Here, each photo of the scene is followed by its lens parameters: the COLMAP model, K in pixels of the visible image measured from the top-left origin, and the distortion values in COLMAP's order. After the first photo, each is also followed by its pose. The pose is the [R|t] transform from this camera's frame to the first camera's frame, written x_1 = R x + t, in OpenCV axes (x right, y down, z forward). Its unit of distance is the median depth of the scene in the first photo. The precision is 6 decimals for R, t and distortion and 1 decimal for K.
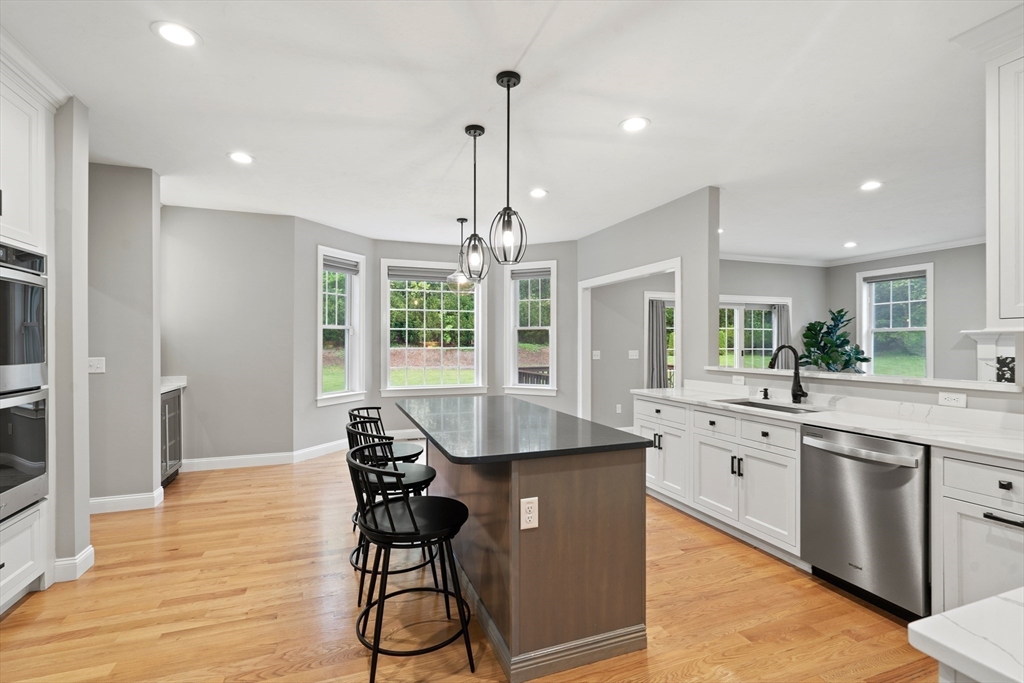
lens RADIAL K [[470.4, 0, 512.0], [0, 470.4, 341.5], [0, 0, 1]] dist [-0.000047, 0.000466]
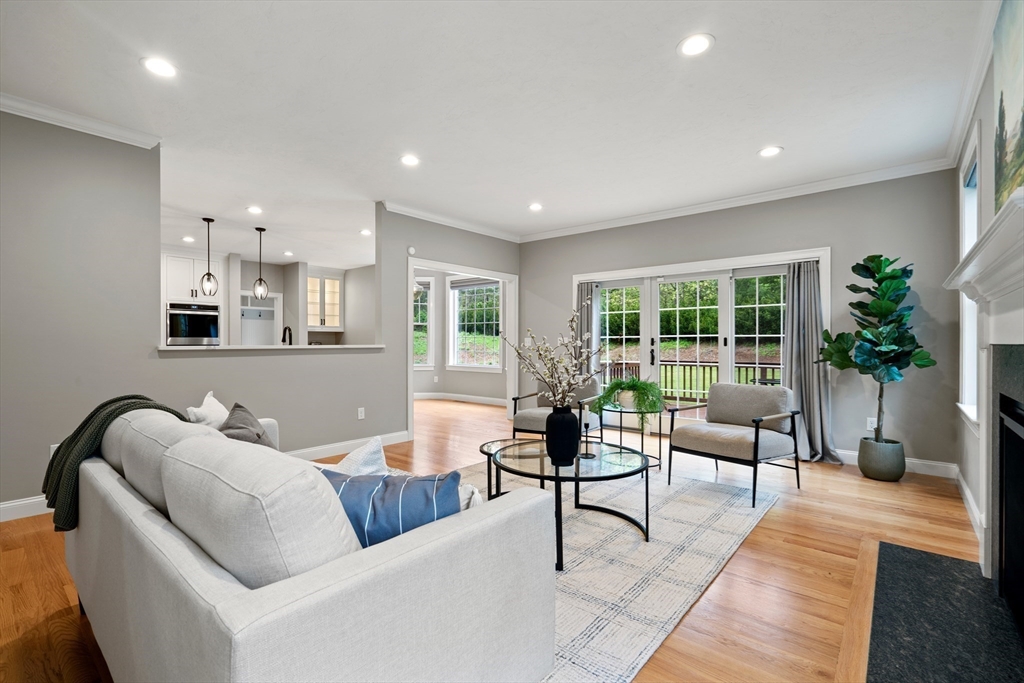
lens RADIAL K [[470.4, 0, 512.0], [0, 470.4, 341.5], [0, 0, 1]] dist [-0.000047, 0.000466]
pose [[0.490447, -0.000169, -0.871471, 1.184055], [0.004409, 0.999988, 0.002287, 0.028241], [0.871460, -0.004964, 0.490442, 0.471004]]
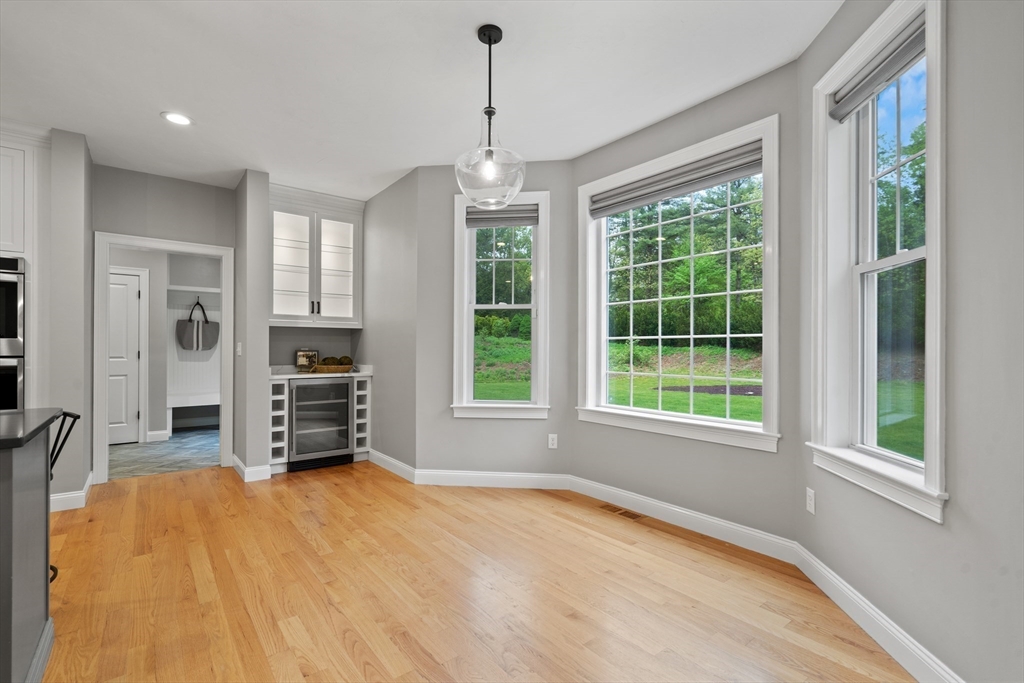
lens RADIAL K [[474.8, 0, 512.0], [0, 474.8, 341.5], [0, 0, 1]] dist [-0.001112, -0.000085]
pose [[0.295617, -0.014469, -0.955197, 0.283098], [0.001608, 0.999891, -0.014649, 0.029528], [0.955305, 0.002794, 0.295608, 0.779091]]
